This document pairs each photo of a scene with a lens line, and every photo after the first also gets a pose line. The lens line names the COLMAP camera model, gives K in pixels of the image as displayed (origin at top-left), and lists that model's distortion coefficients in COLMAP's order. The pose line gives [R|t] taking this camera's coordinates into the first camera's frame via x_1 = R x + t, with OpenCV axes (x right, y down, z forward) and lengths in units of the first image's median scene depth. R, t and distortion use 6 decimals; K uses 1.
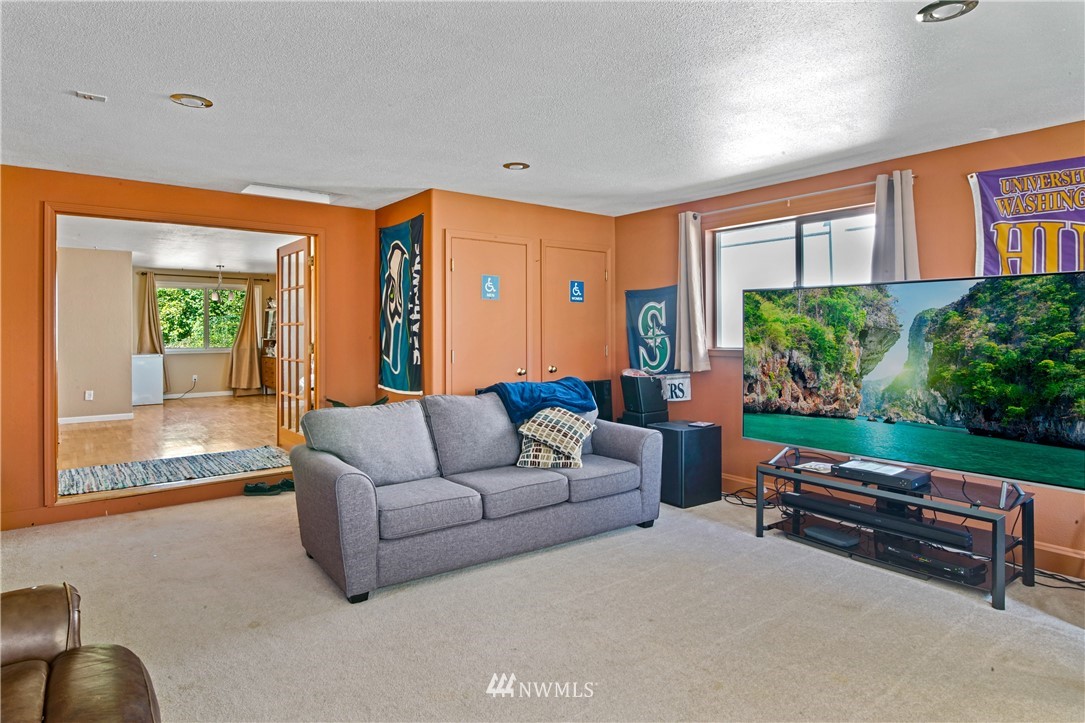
lens RADIAL K [[629.5, 0, 543.7], [0, 629.5, 333.4], [0, 0, 1]] dist [0.001263, -0.004497]
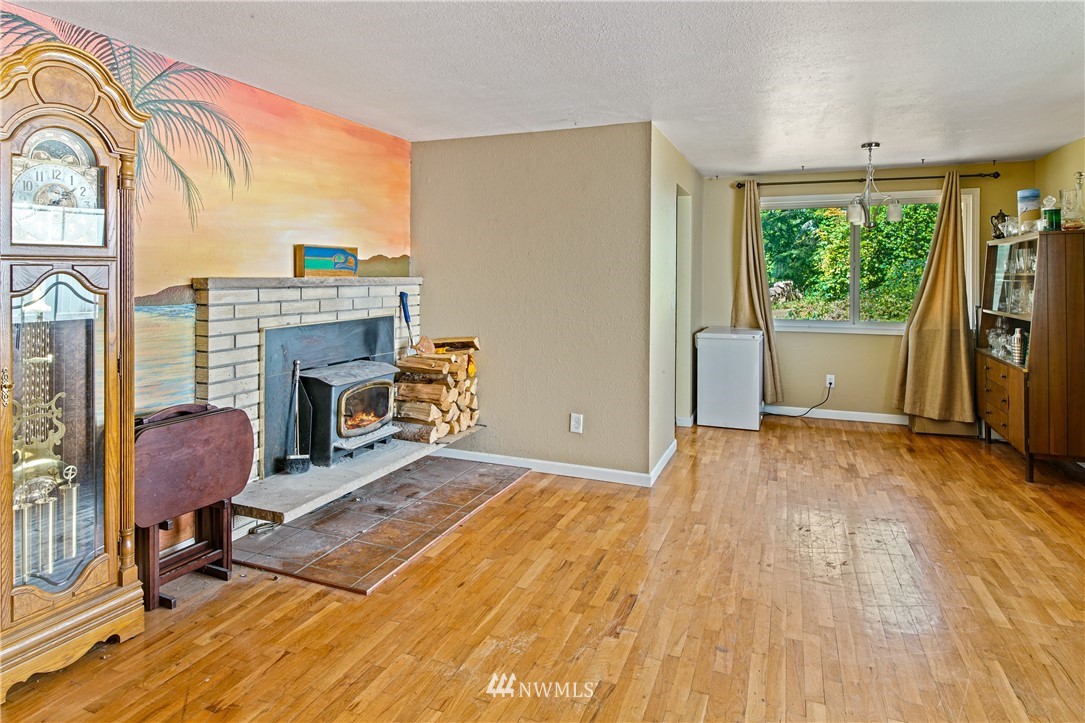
lens RADIAL K [[629.5, 0, 522.6], [0, 629.5, 278.6], [0, 0, 1]] dist [0.001263, -0.004497]
pose [[0.476596, 0.009586, -0.879070, -0.218443], [-0.006129, 0.999952, 0.007582, -0.014121], [0.879101, 0.001775, 0.476632, 0.522133]]
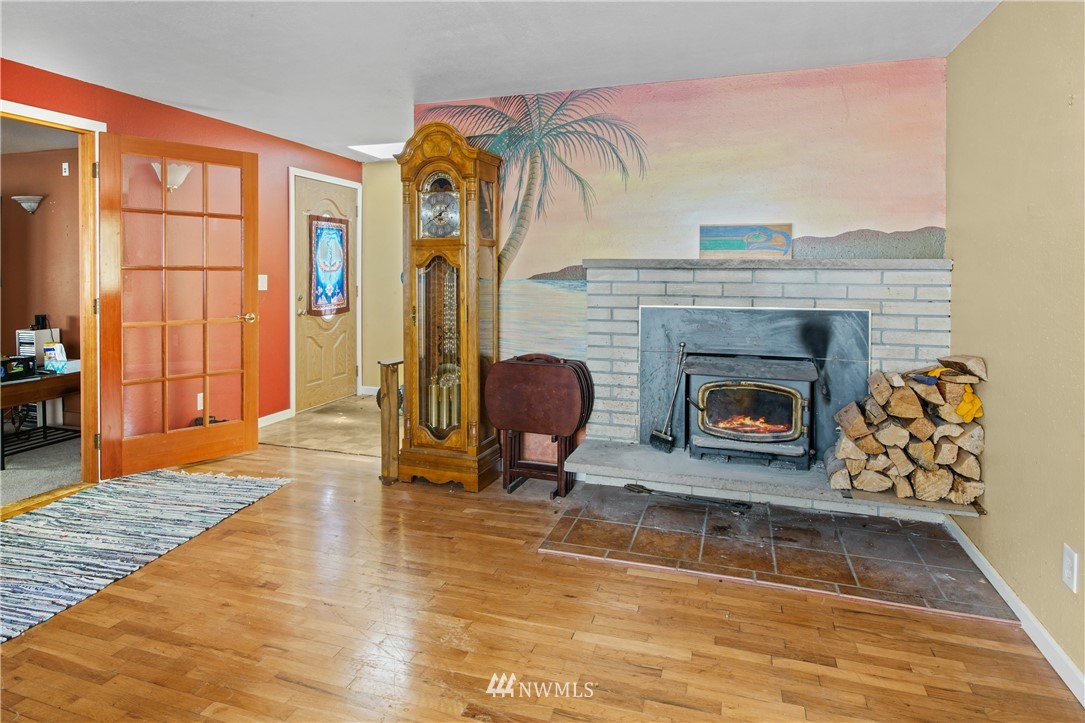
lens RADIAL K [[629.5, 0, 538.6], [0, 629.5, 283.6], [0, 0, 1]] dist [0.001263, -0.004497]
pose [[-0.835204, 0.011275, -0.549824, -0.298709], [-0.003902, 0.999643, 0.026426, -0.008638], [0.549926, 0.024216, -0.834862, 0.745386]]
